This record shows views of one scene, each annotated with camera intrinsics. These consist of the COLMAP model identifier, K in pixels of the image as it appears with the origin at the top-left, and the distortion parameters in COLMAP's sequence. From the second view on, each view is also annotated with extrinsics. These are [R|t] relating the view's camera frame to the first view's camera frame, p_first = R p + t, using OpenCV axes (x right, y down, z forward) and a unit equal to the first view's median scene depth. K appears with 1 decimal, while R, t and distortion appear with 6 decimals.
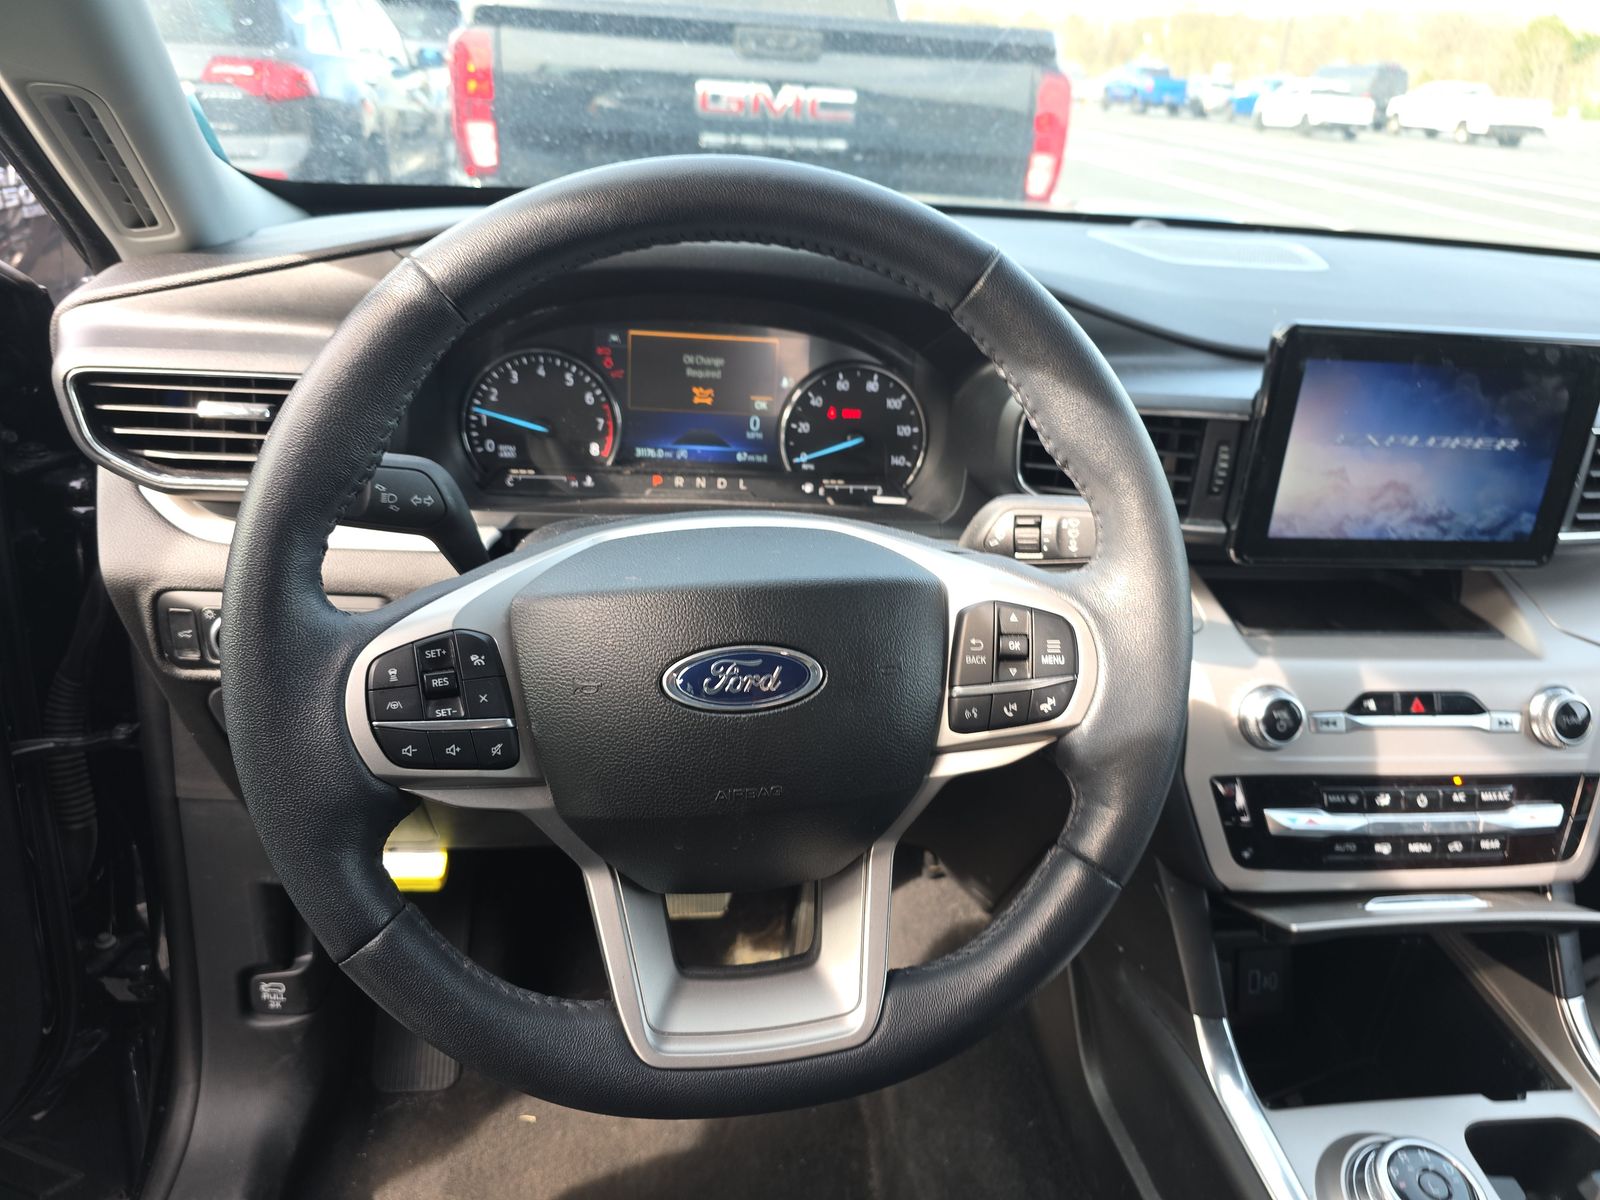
lens RADIAL K [[1072.8, 0, 798.1], [0, 1072.8, 606.1], [0, 0, 1]] dist [0.024366, -0.013631]
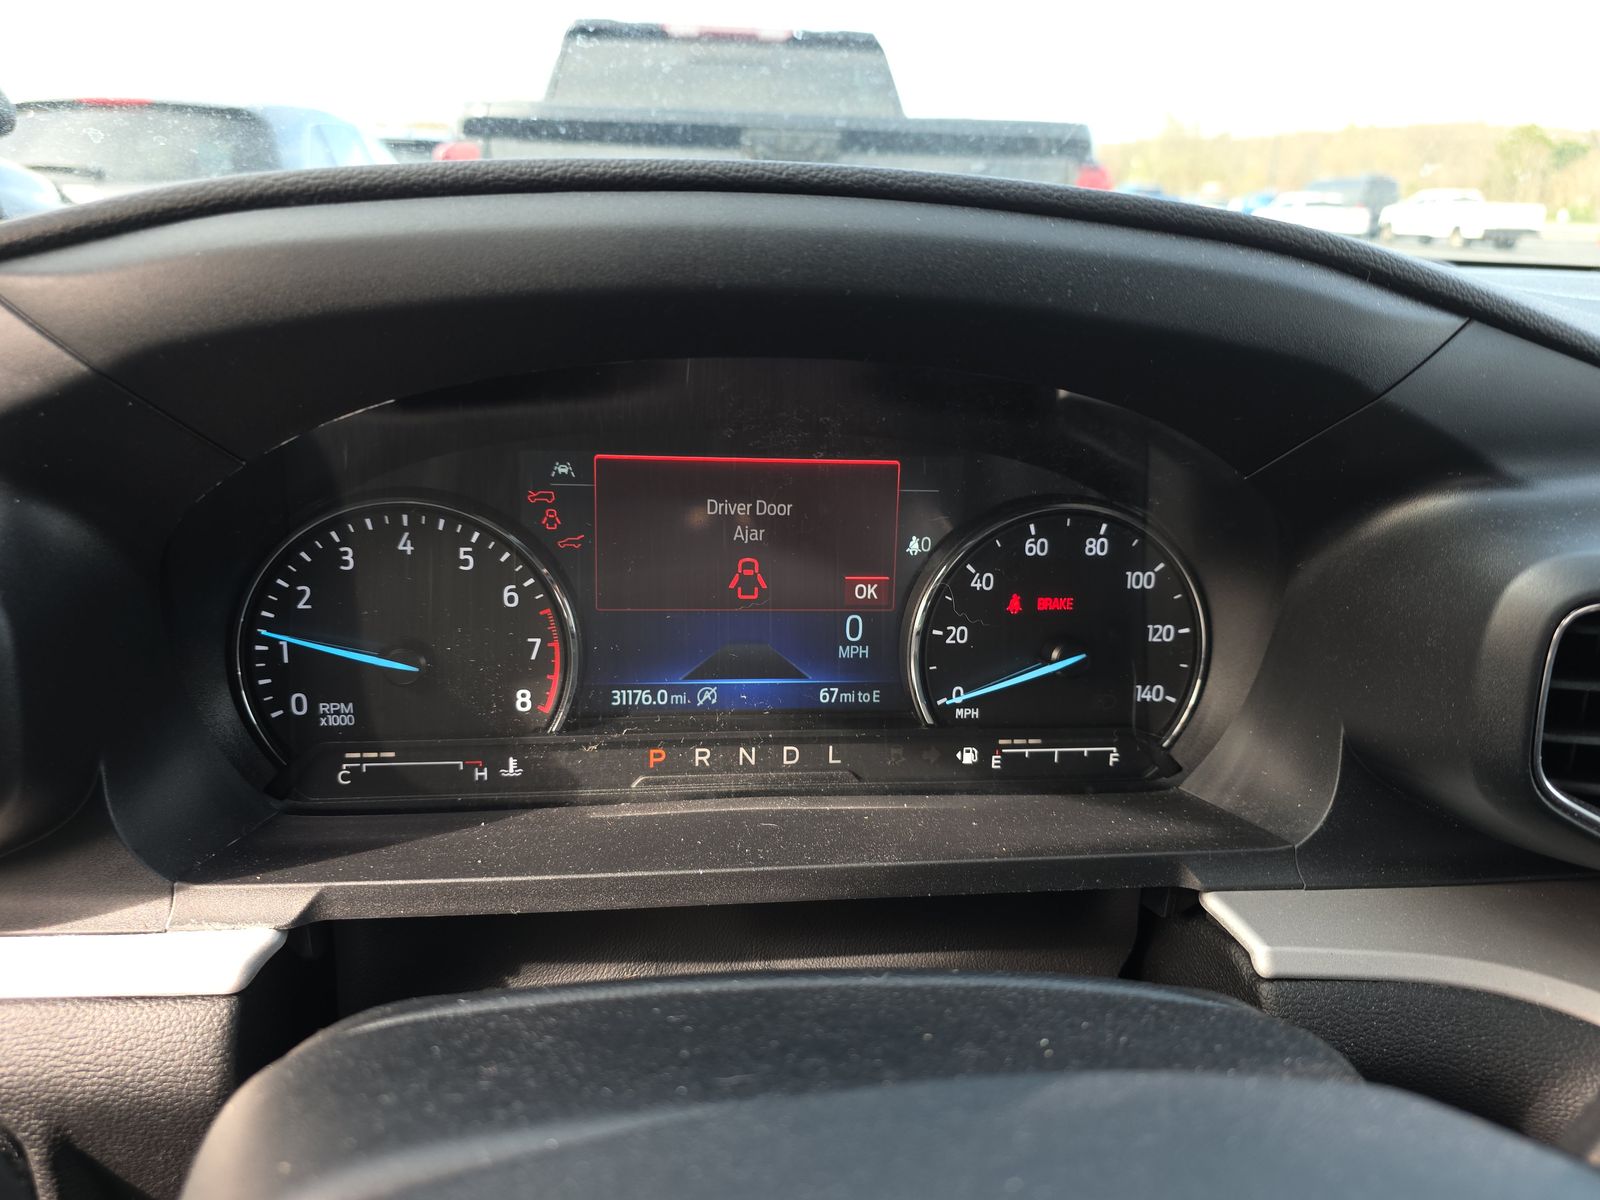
lens RADIAL K [[1072.8, 0, 799.2], [0, 1072.8, 594.4], [0, 0, 1]] dist [0.024366, -0.013631]
pose [[0.999307, -0.036241, -0.008440, -0.060770], [0.034972, 0.992191, -0.119724, -0.128514], [0.012713, 0.119346, 0.992771, 0.513629]]
